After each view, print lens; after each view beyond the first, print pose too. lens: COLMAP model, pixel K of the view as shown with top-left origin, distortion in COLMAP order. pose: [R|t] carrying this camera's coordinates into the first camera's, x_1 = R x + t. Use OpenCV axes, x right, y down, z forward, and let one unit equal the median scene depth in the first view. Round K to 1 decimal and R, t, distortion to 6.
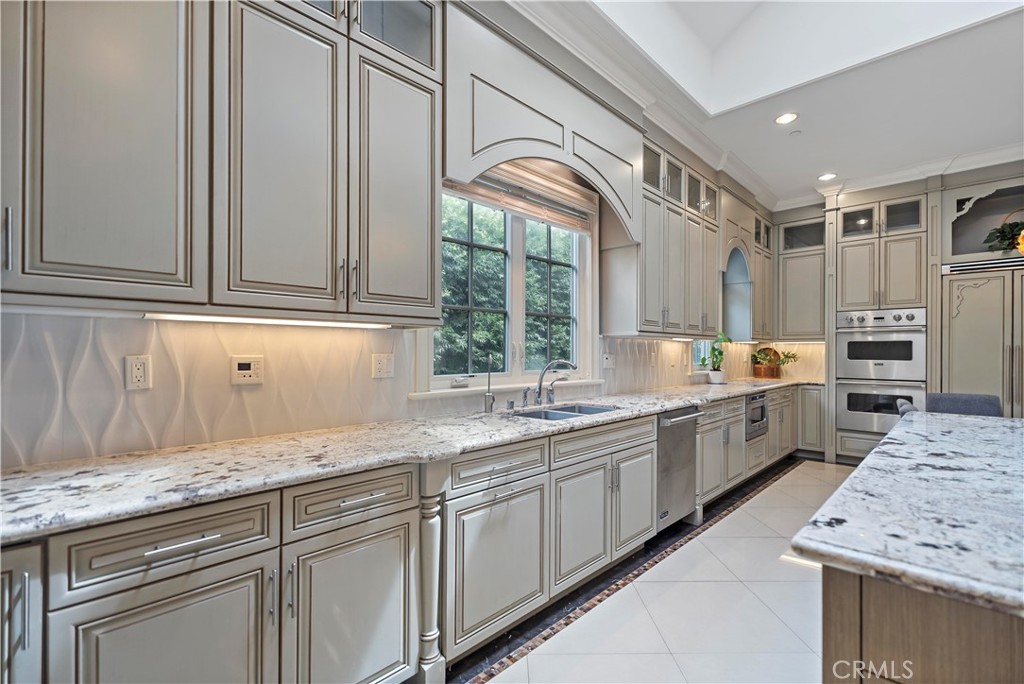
lens RADIAL K [[460.5, 0, 510.0], [0, 460.5, 340.6], [0, 0, 1]] dist [0.001534, 0.000505]
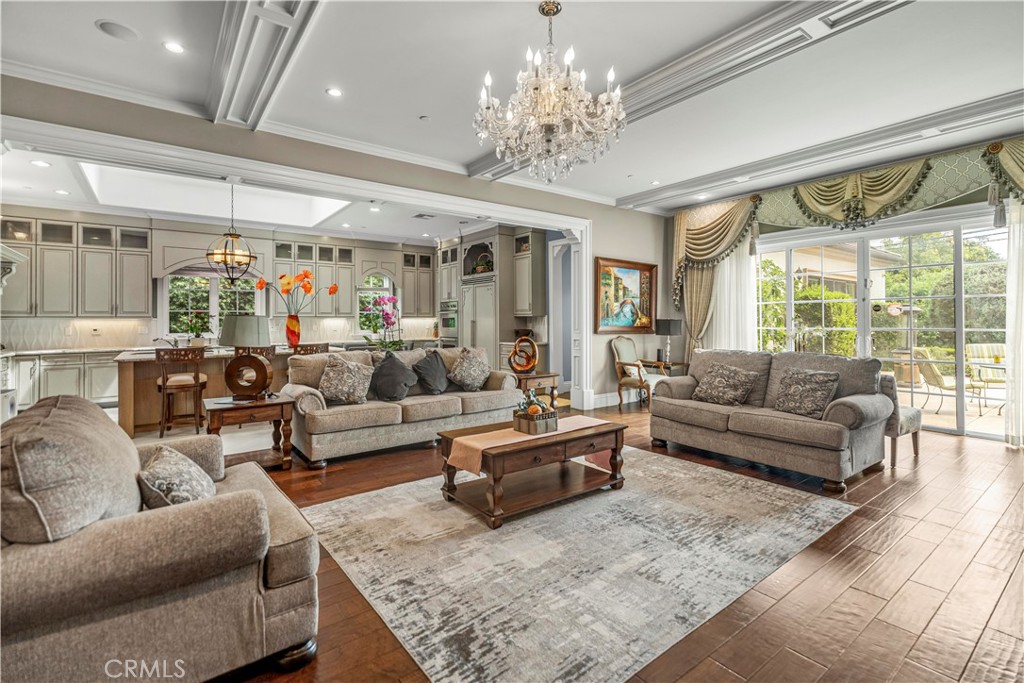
lens RADIAL K [[464.6, 0, 512.7], [0, 464.6, 312.7], [0, 0, 1]] dist [0.001096, 0.000109]
pose [[0.988150, -0.018344, -0.152393, 2.292308], [0.017481, 0.999823, -0.007002, -0.003101], [0.152494, 0.004255, 0.988295, -1.553748]]
